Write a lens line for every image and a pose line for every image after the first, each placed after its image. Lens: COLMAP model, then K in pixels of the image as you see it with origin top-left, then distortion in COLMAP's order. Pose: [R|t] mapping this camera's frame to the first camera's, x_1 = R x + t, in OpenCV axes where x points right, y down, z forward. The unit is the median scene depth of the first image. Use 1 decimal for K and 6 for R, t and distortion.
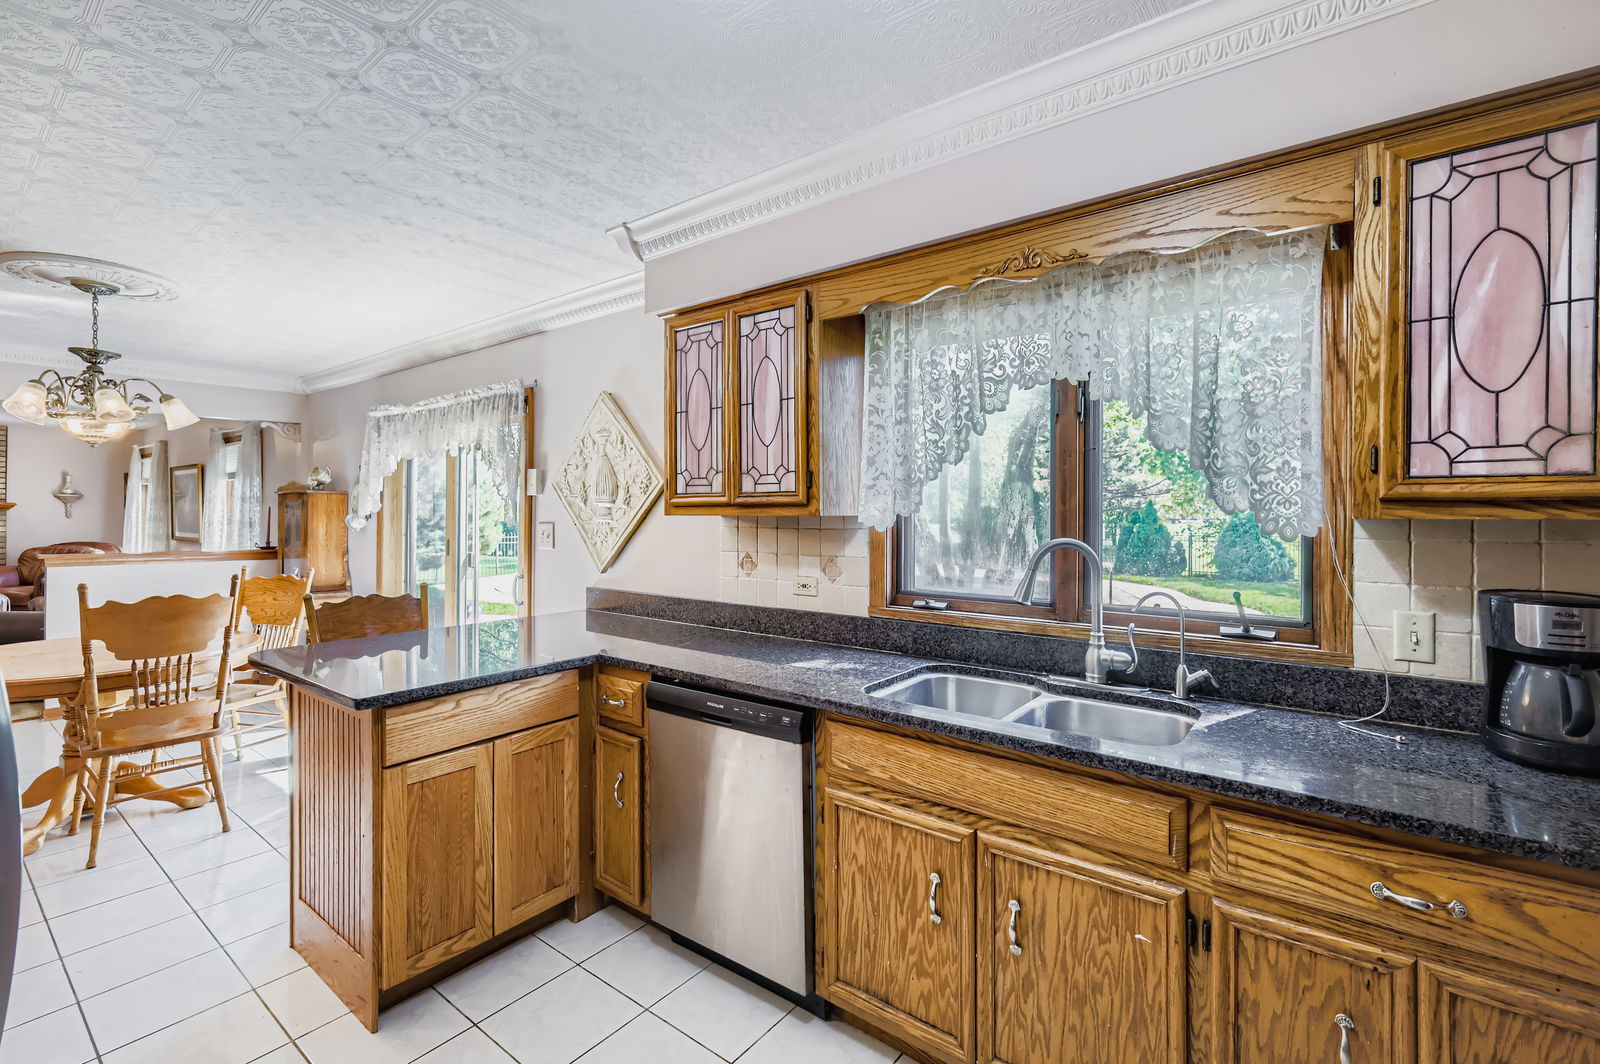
lens RADIAL K [[715.6, 0, 794.8], [0, 715.6, 521.8], [0, 0, 1]] dist [0.001475, -0.000365]
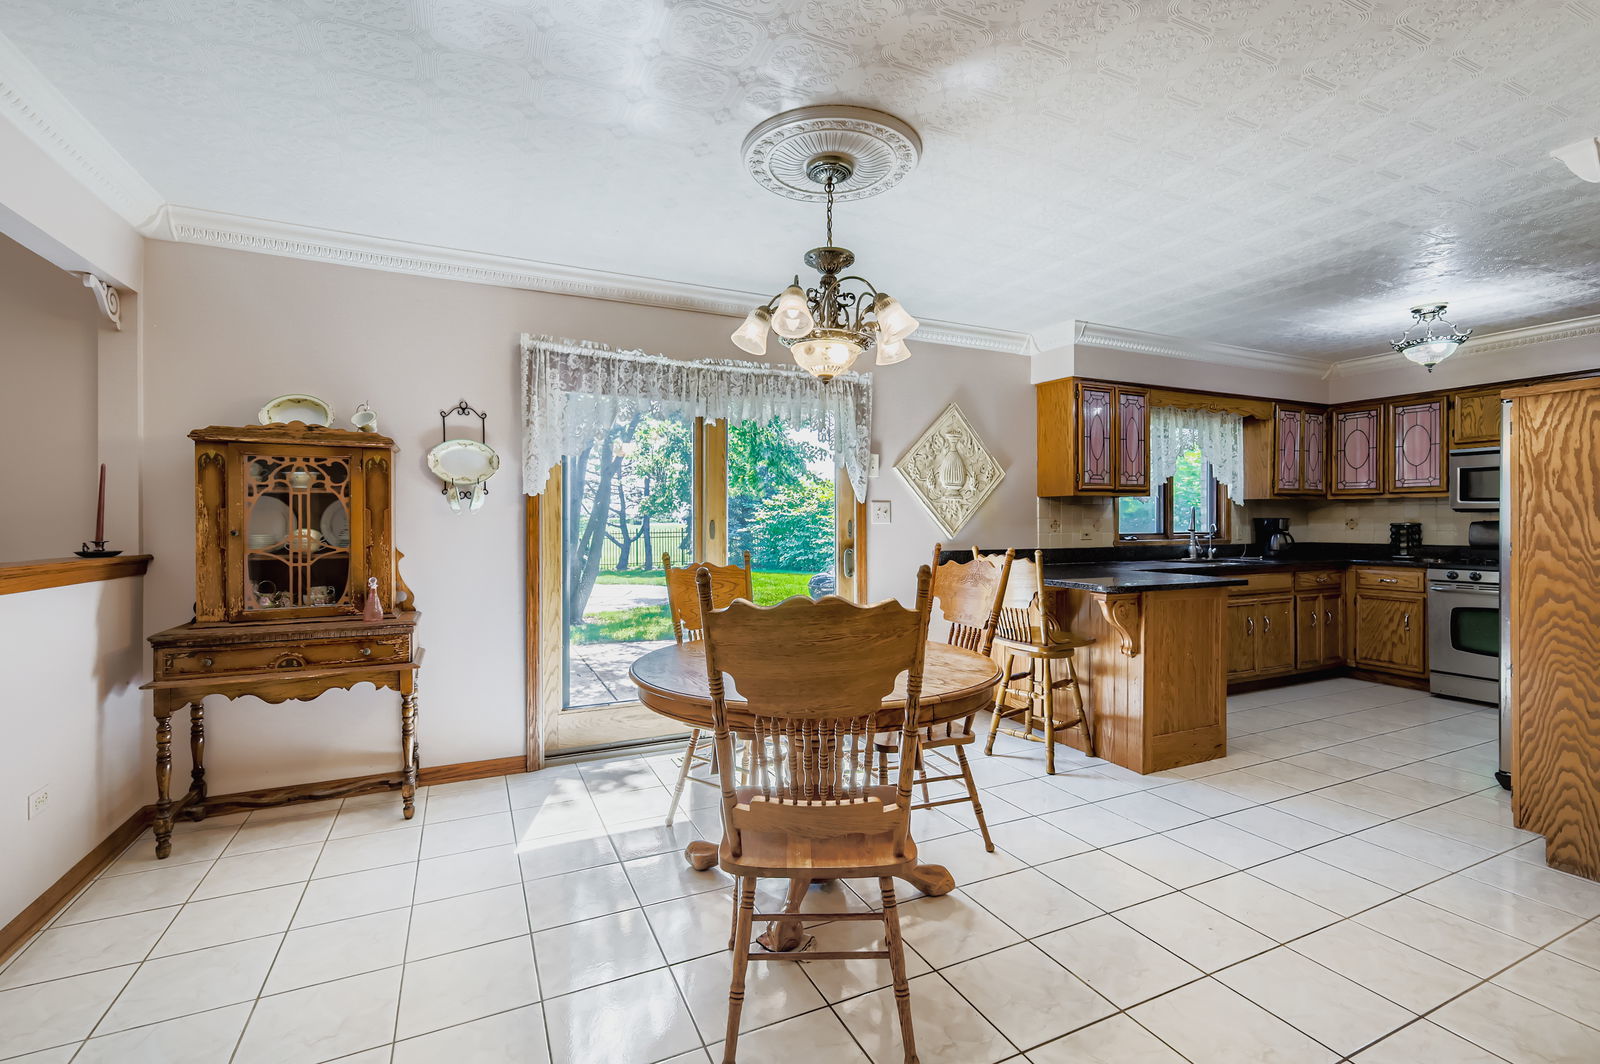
lens RADIAL K [[715.6, 0, 797.8], [0, 715.6, 524.3], [0, 0, 1]] dist [0.001475, -0.000365]
pose [[0.457567, -0.005917, 0.889156, -1.995446], [0.010462, 0.999944, 0.001271, 0.050698], [-0.889114, 0.008721, 0.457603, 0.807483]]
